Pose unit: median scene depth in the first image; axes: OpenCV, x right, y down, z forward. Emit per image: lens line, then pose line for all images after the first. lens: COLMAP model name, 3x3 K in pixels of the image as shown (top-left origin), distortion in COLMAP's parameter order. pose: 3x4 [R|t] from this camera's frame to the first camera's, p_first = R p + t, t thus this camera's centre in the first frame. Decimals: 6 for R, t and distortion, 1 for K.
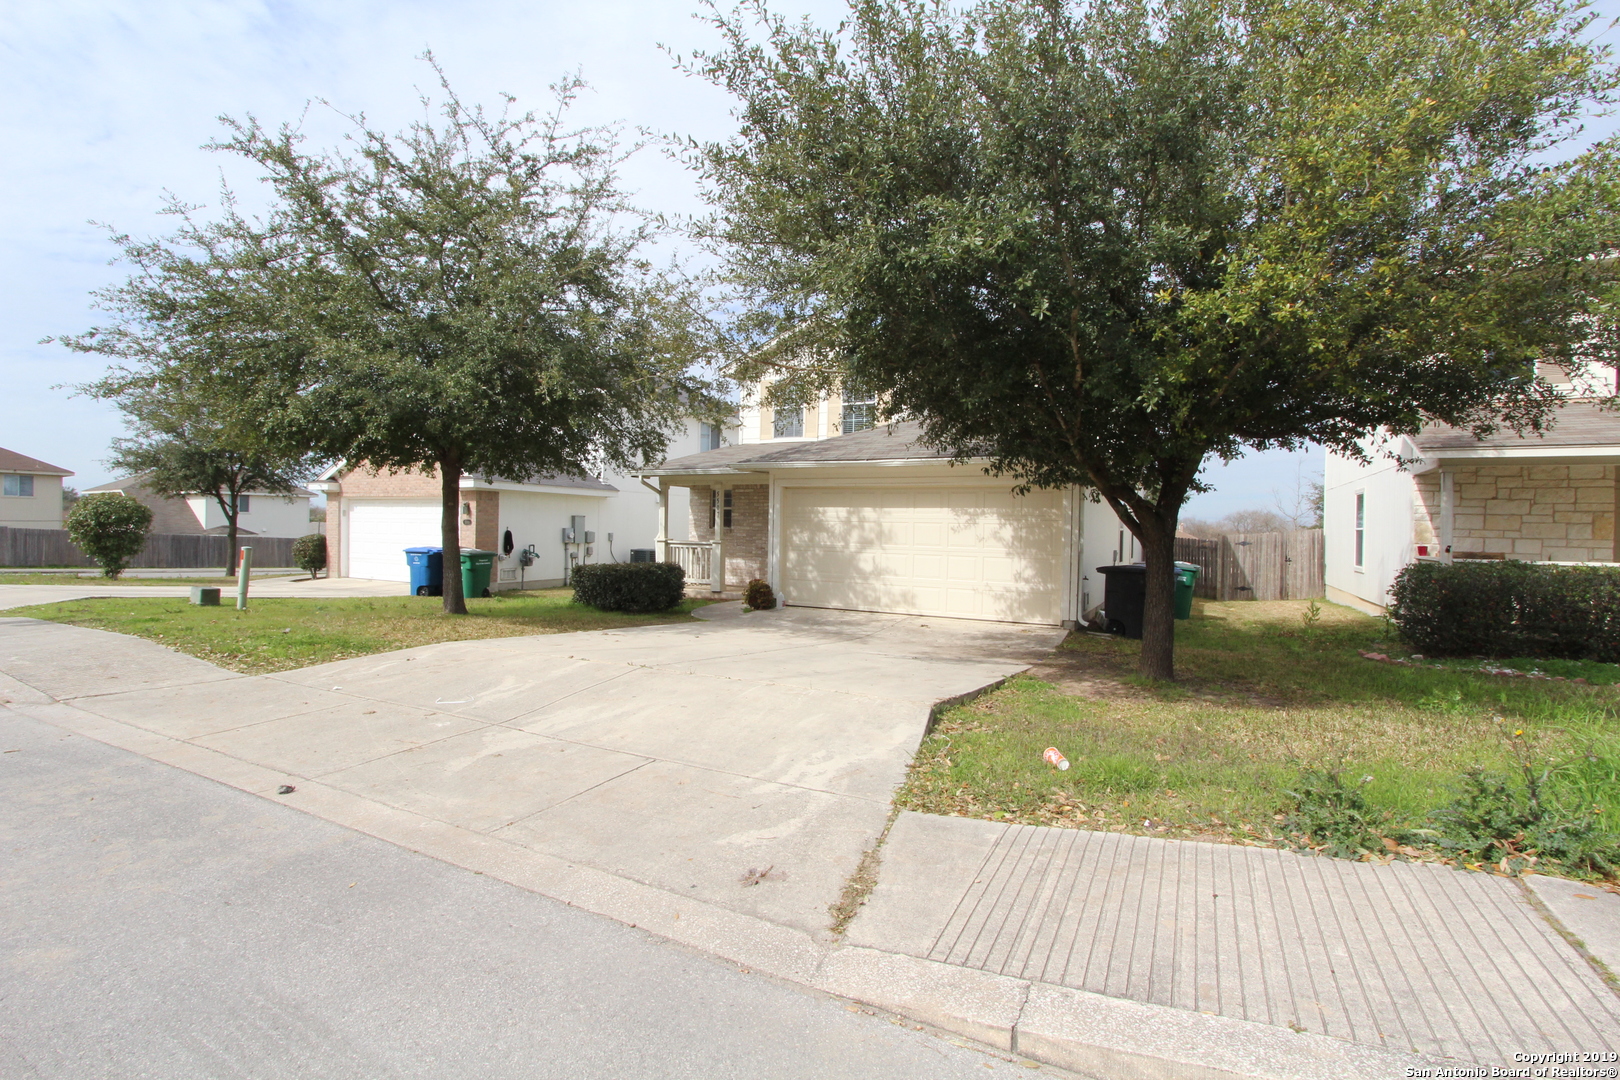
lens RADIAL K [[704.4, 0, 799.9], [0, 704.4, 537.6], [0, 0, 1]] dist [-0.022987, 0.004521]
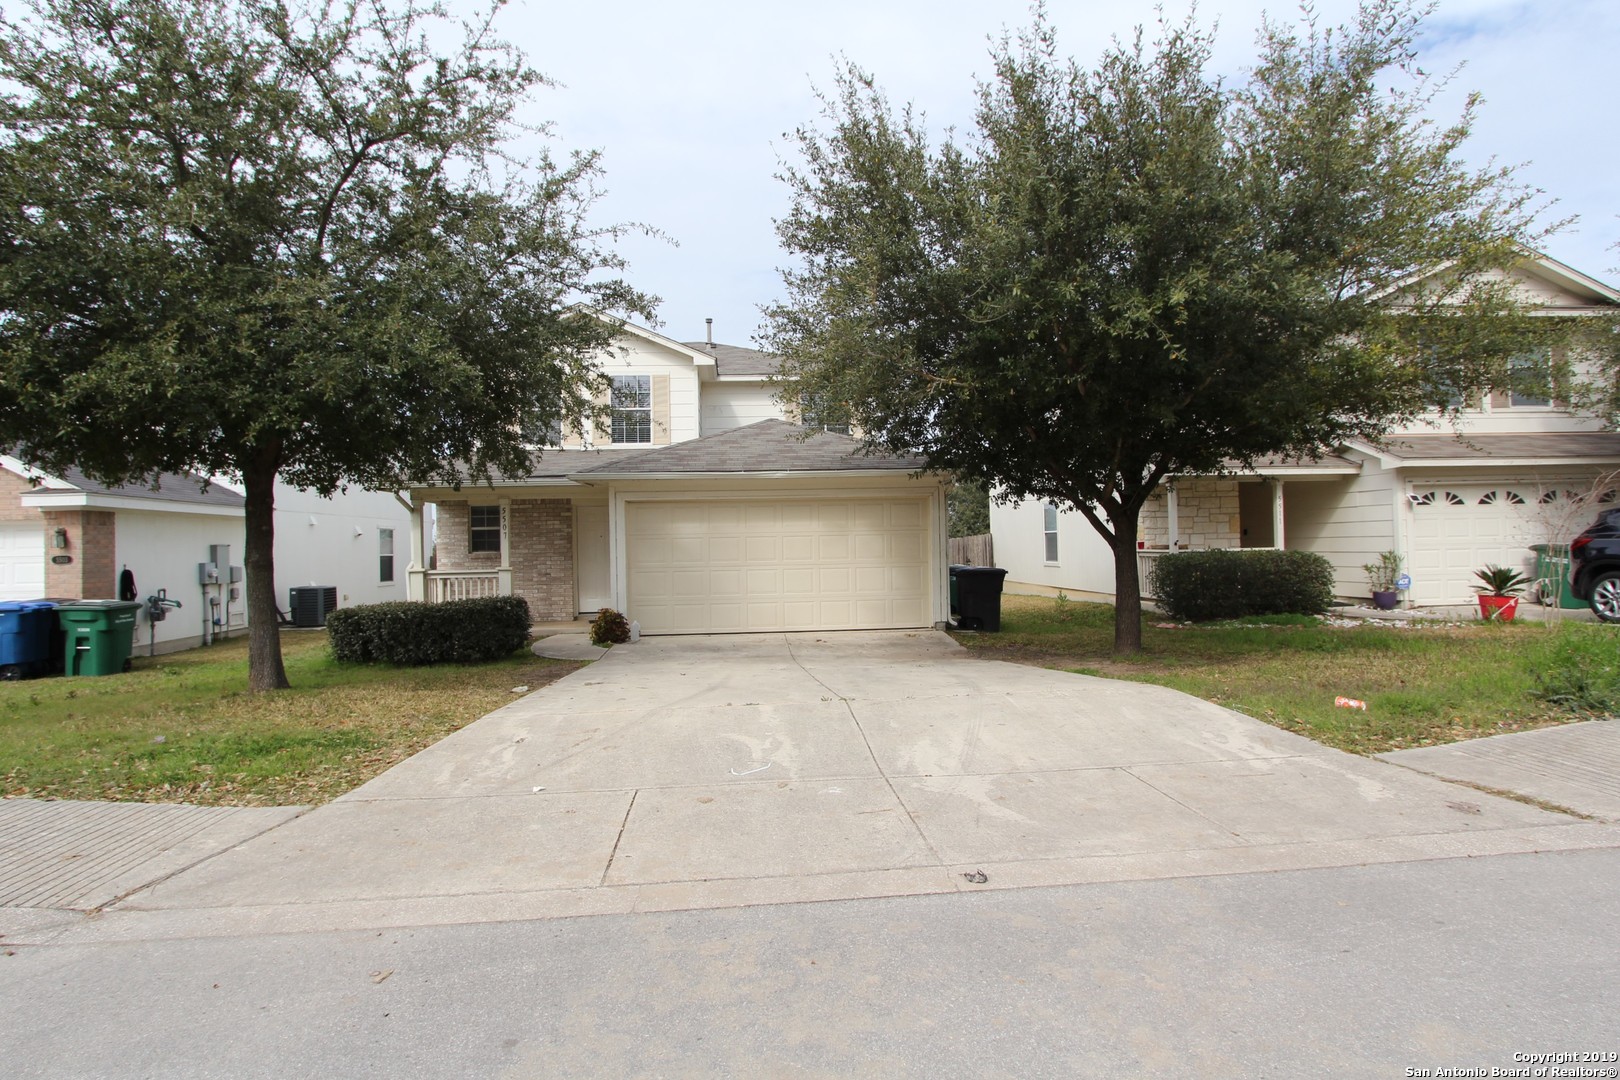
lens RADIAL K [[756.9, 0, 810.1], [0, 756.9, 536.3], [0, 0, 1]] dist [-0.024963, 0.005599]
pose [[0.858960, -0.030121, 0.511156, -0.395027], [0.044034, 0.998915, -0.015133, -0.005082], [-0.510146, 0.035507, 0.859355, 0.105034]]
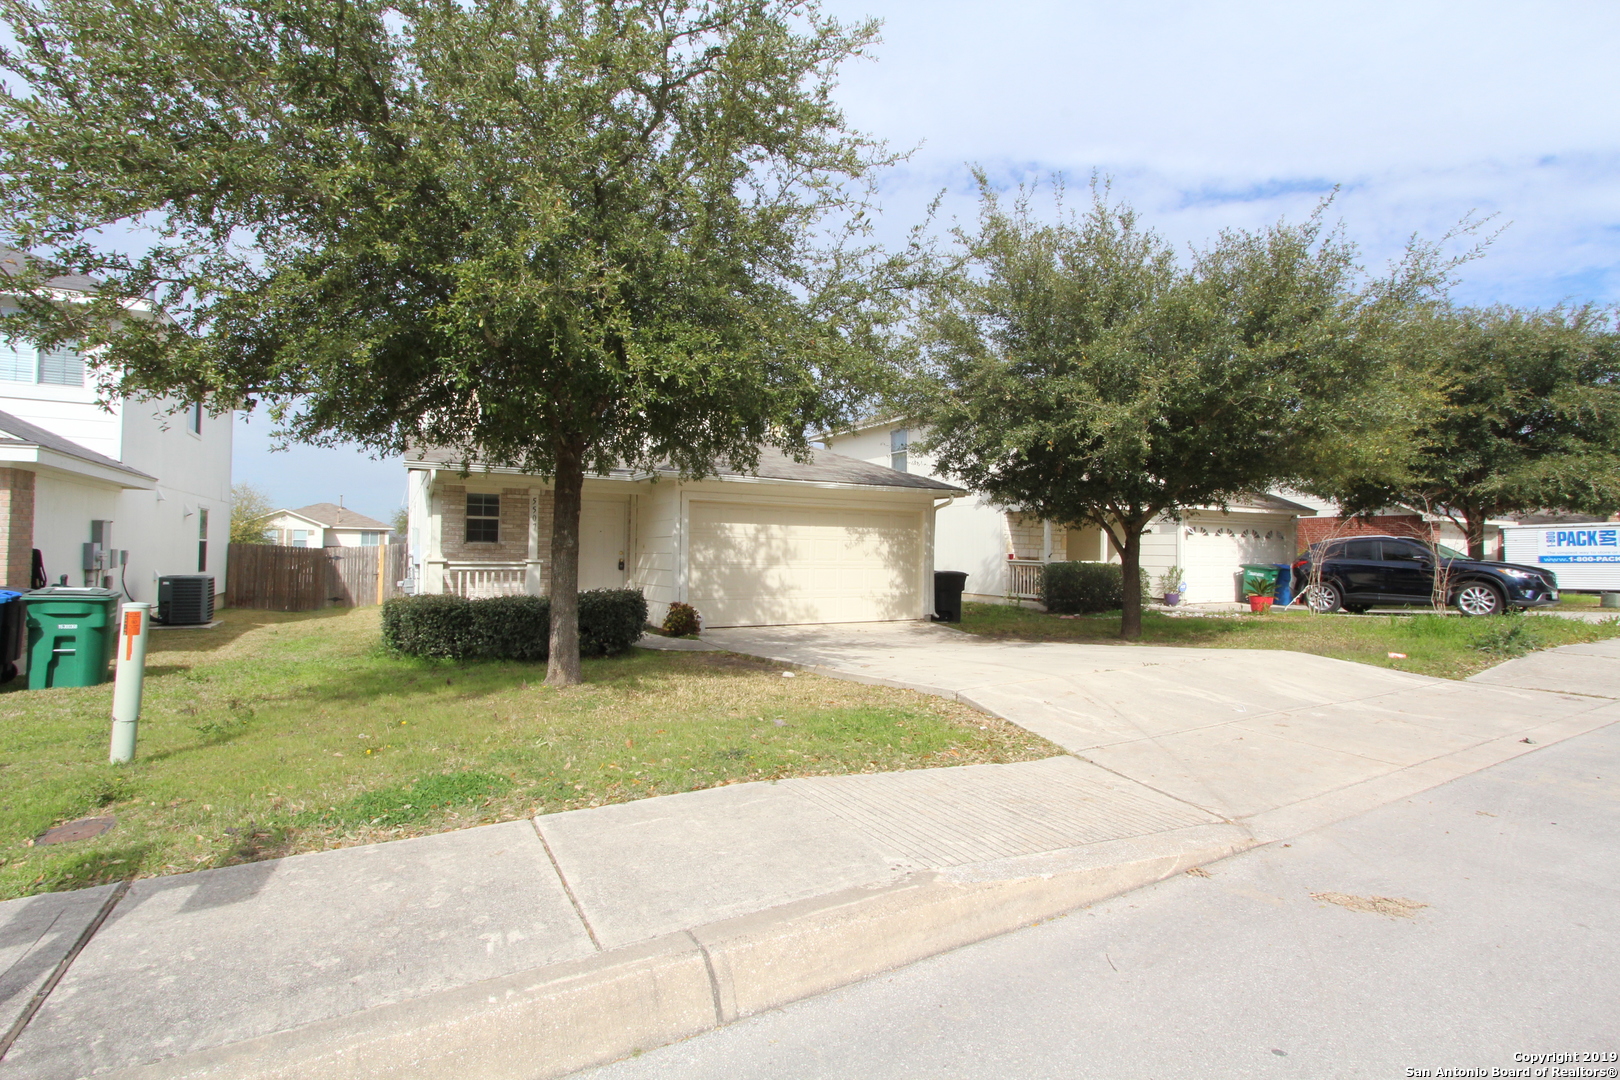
lens RADIAL K [[704.4, 0, 799.9], [0, 704.4, 537.6], [0, 0, 1]] dist [-0.022987, 0.004521]
pose [[0.583693, 0.004065, 0.811964, -0.866216], [0.007525, 0.999917, -0.010416, -0.015872], [-0.811939, 0.012190, 0.583614, 0.443359]]
